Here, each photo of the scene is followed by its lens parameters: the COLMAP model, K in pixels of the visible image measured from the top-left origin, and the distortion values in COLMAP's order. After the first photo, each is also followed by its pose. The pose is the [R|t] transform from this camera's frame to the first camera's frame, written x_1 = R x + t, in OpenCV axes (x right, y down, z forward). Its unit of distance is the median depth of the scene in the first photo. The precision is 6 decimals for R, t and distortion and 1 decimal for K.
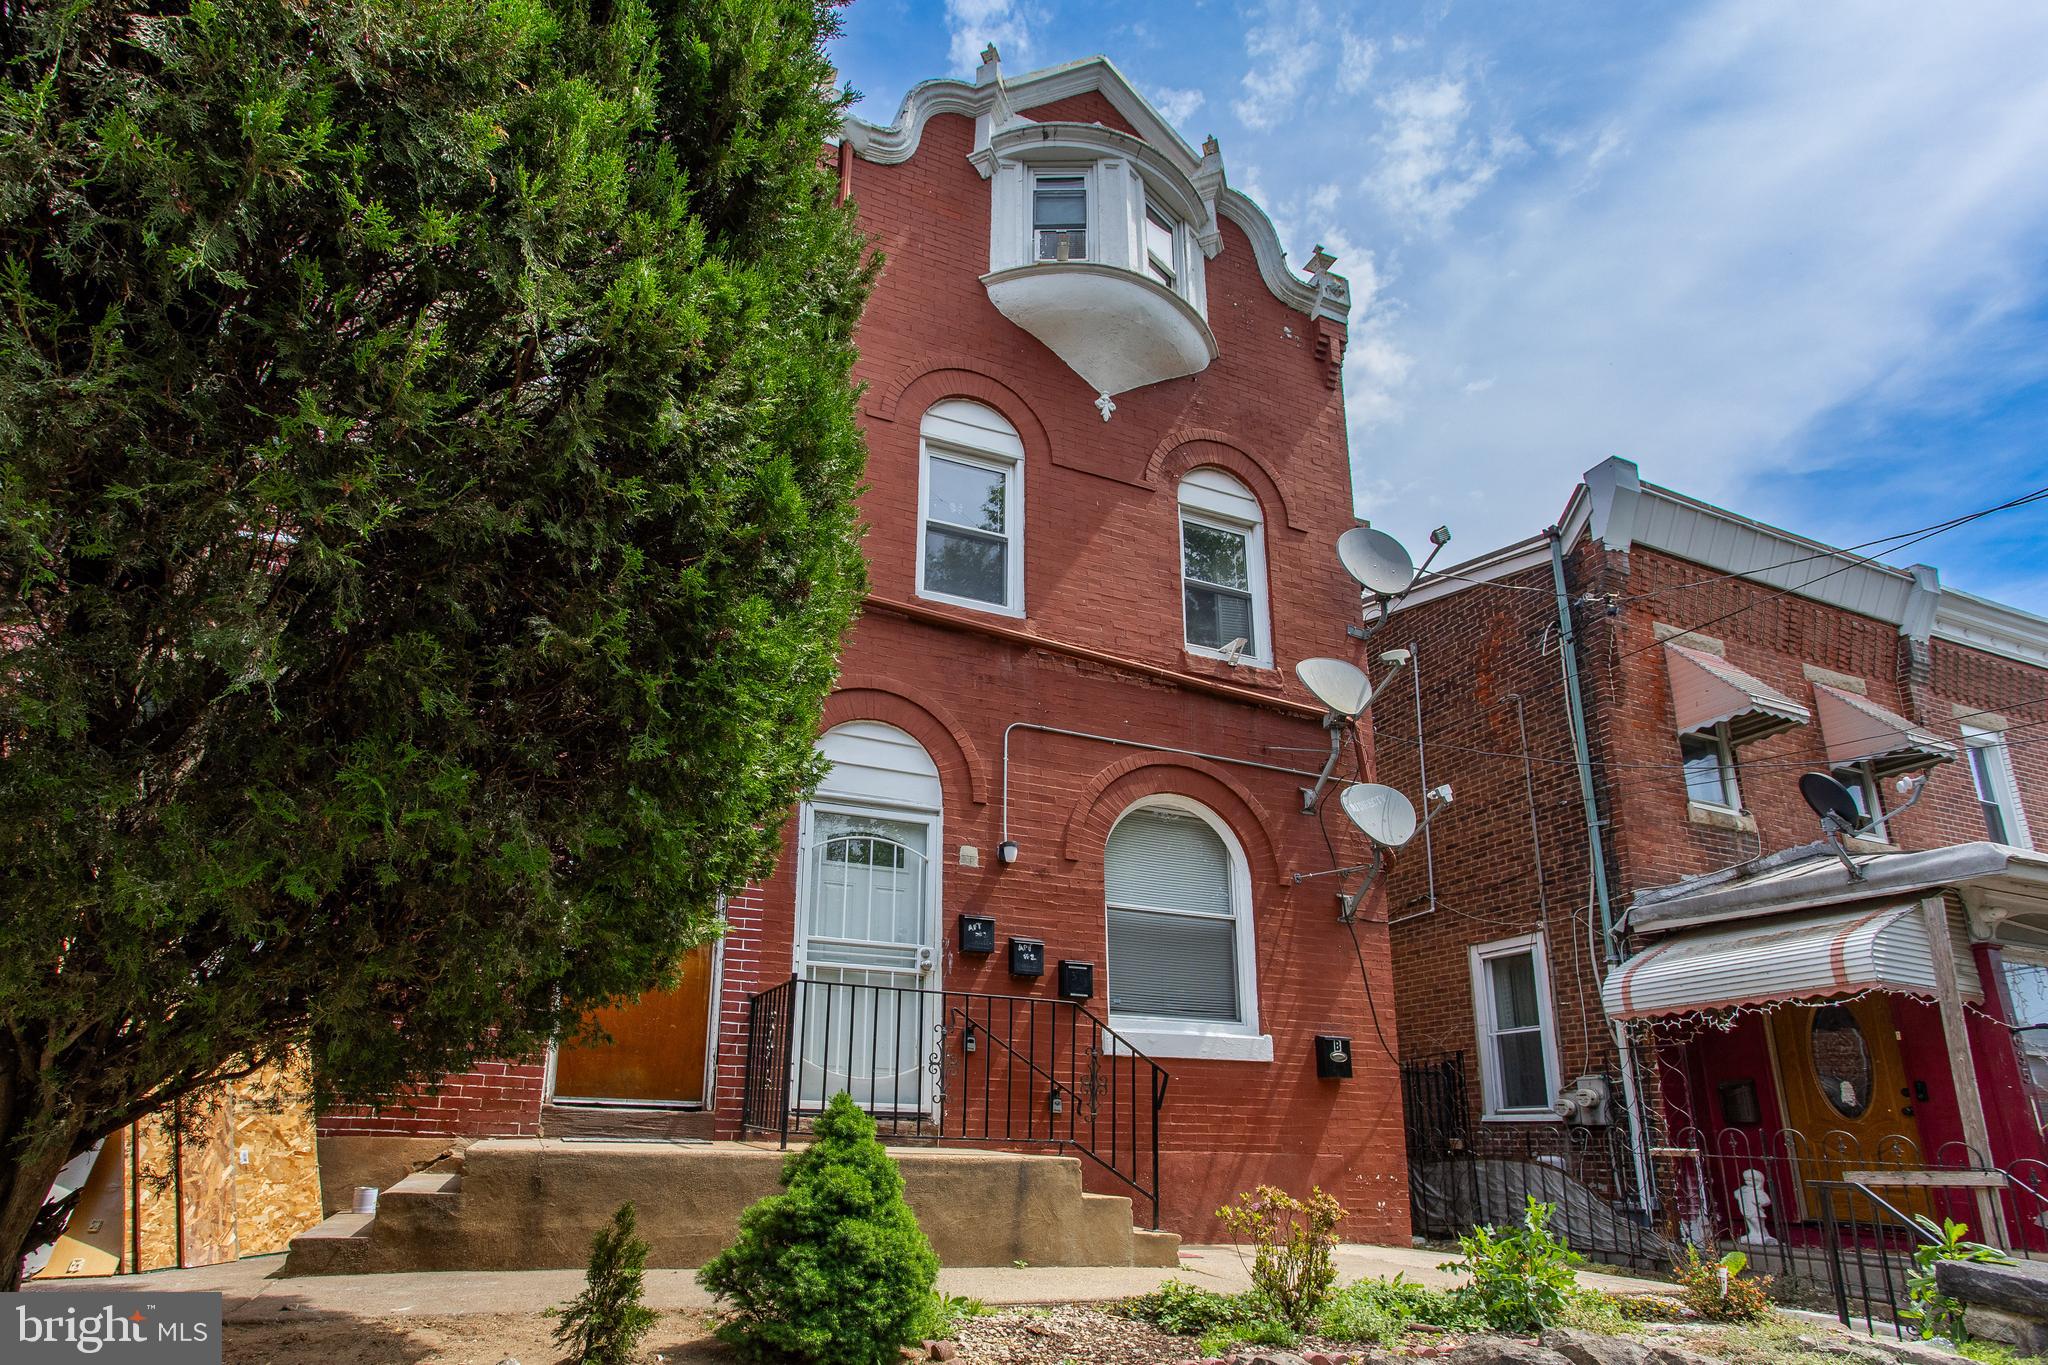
lens RADIAL K [[1059.6, 0, 977.3], [0, 1059.6, 901.9], [0, 0, 1]] dist [-0.015537, 0.000712]
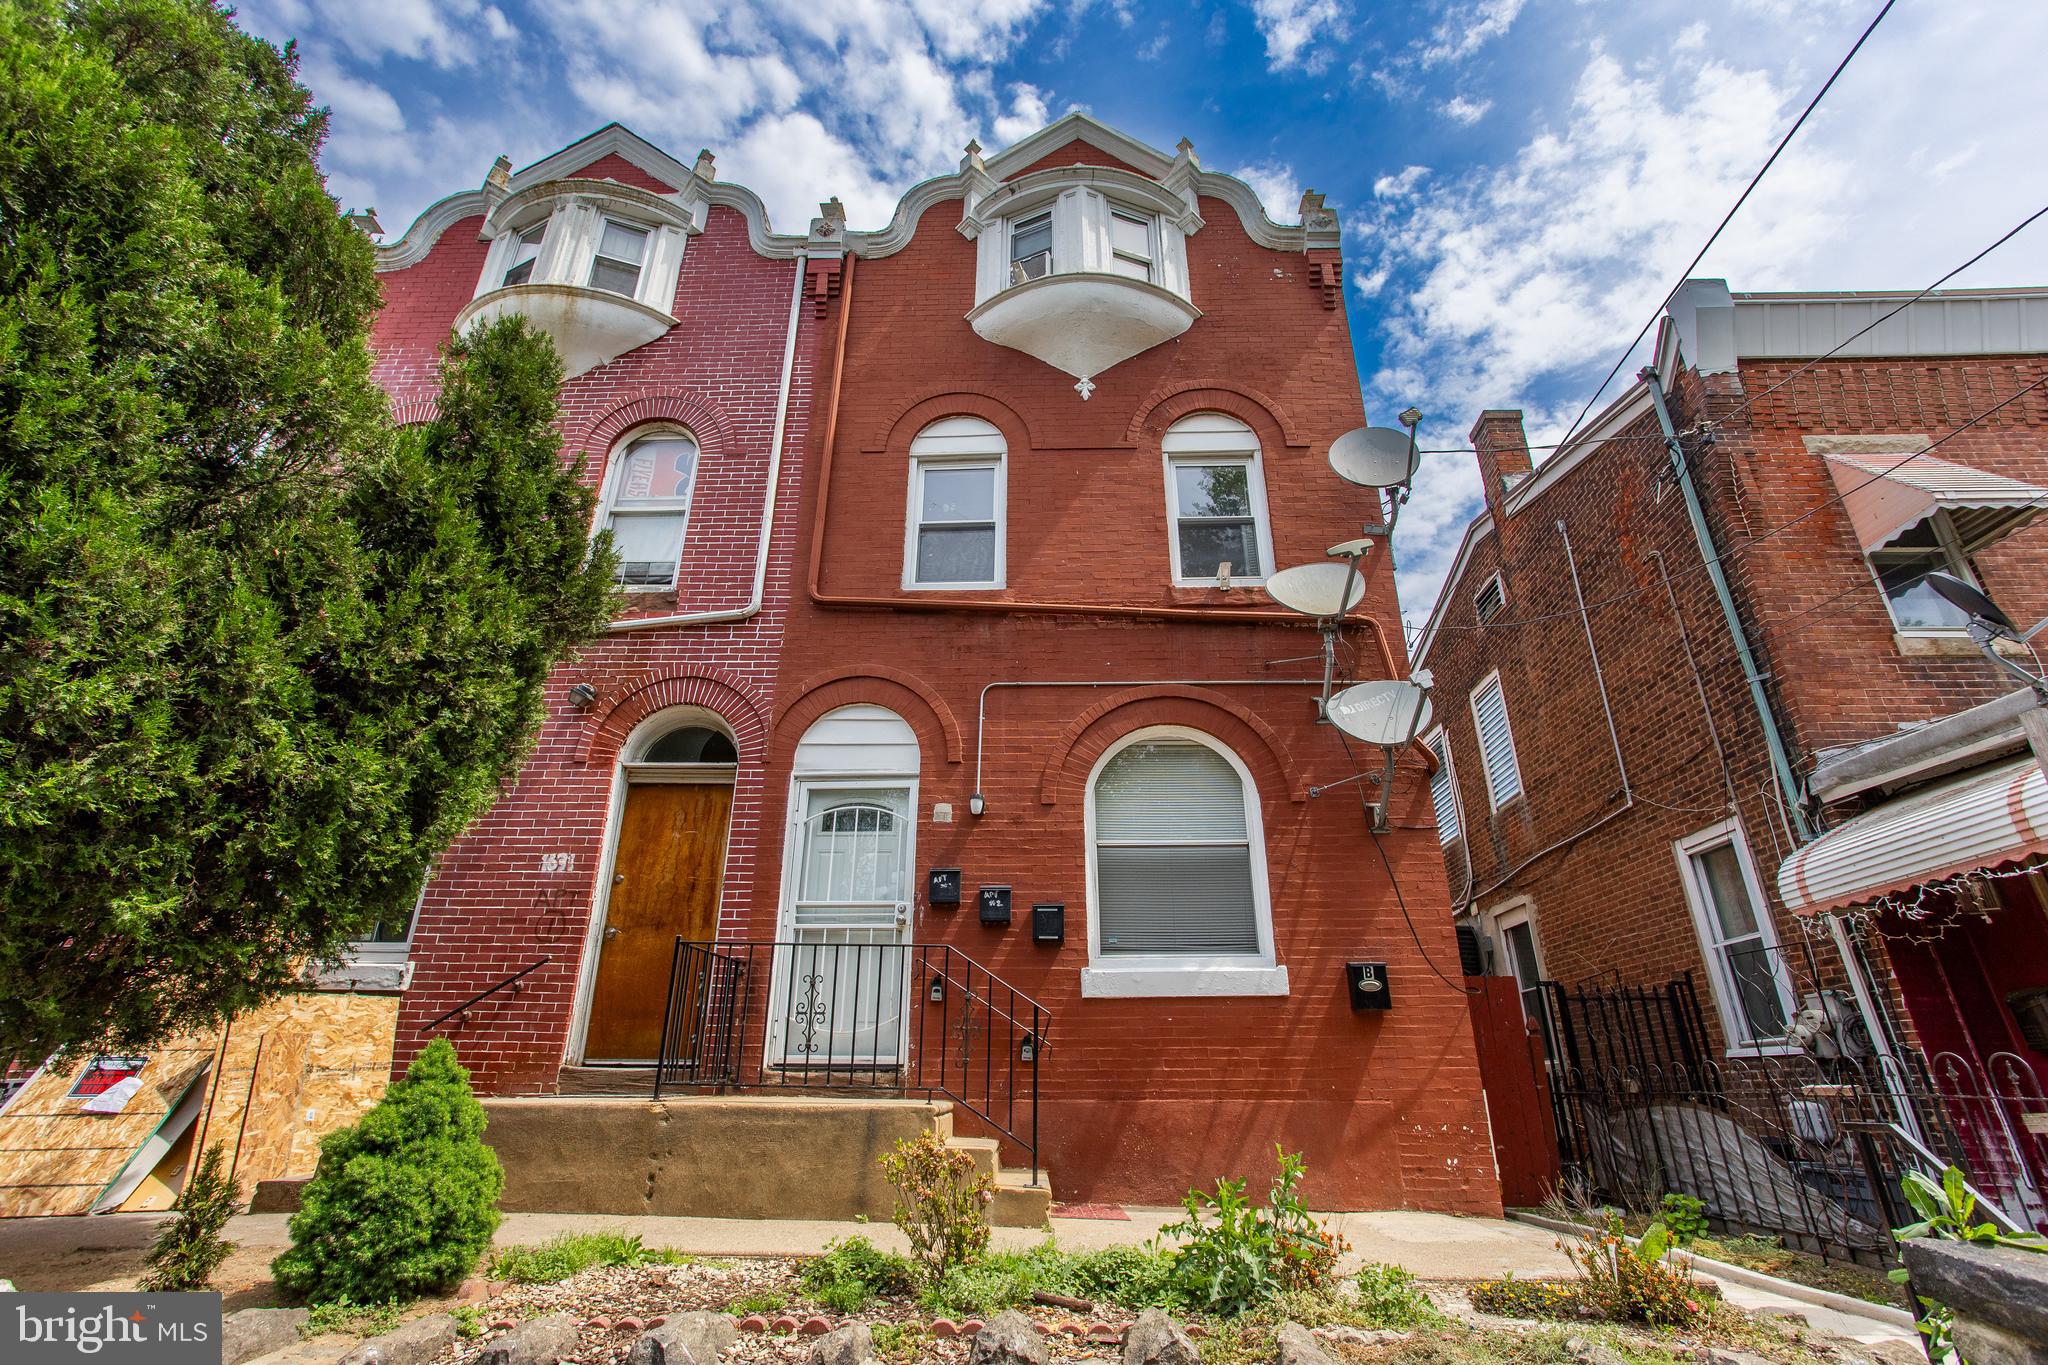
lens RADIAL K [[983.3, 0, 1024.0], [0, 983.3, 682.5], [0, 0, 1]] dist [-0.022215, 0.016882]
pose [[0.922901, -0.167070, -0.346903, 0.391842], [0.099700, 0.973922, -0.203802, 0.035487], [0.371906, 0.153503, 0.915490, 0.089685]]
